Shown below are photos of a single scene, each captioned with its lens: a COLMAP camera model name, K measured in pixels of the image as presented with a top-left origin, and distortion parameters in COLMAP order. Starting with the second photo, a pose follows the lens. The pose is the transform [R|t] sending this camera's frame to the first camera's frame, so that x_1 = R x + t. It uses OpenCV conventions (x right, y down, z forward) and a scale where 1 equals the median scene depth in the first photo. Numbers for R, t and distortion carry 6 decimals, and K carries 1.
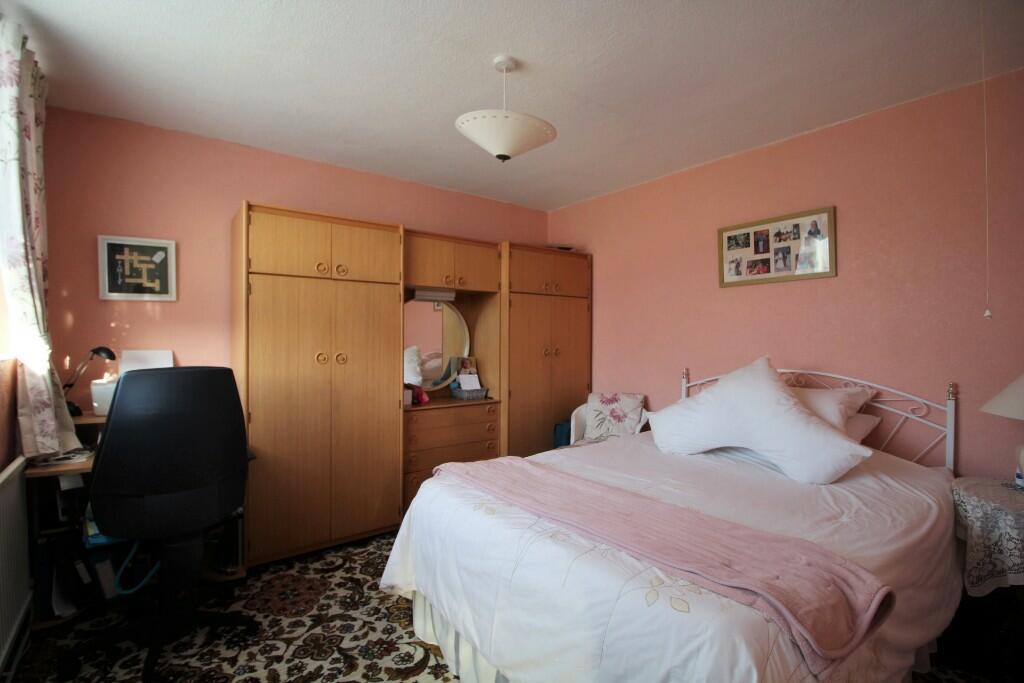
lens RADIAL K [[471.4, 0, 512.0], [0, 471.4, 341.5], [0, 0, 1]] dist [-0.000951, -0.000227]
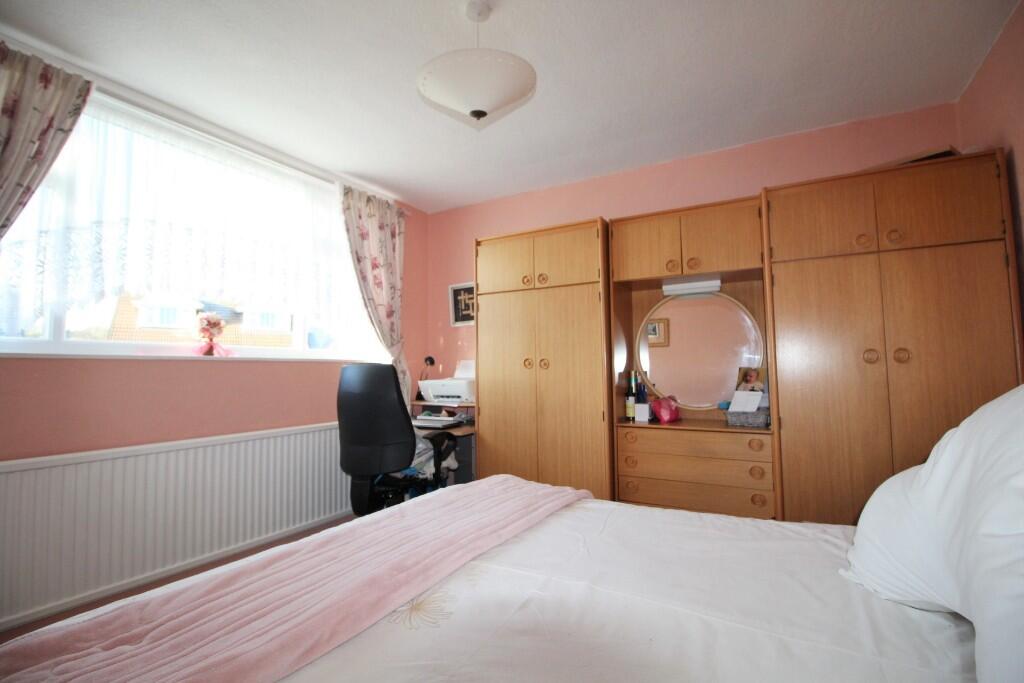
lens RADIAL K [[471.4, 0, 512.0], [0, 471.4, 341.5], [0, 0, 1]] dist [-0.000951, -0.000227]
pose [[0.393121, -0.065263, -0.917168, 0.586372], [-0.001245, 0.997439, -0.071508, 0.065074], [0.919486, 0.029254, 0.392033, 0.556393]]
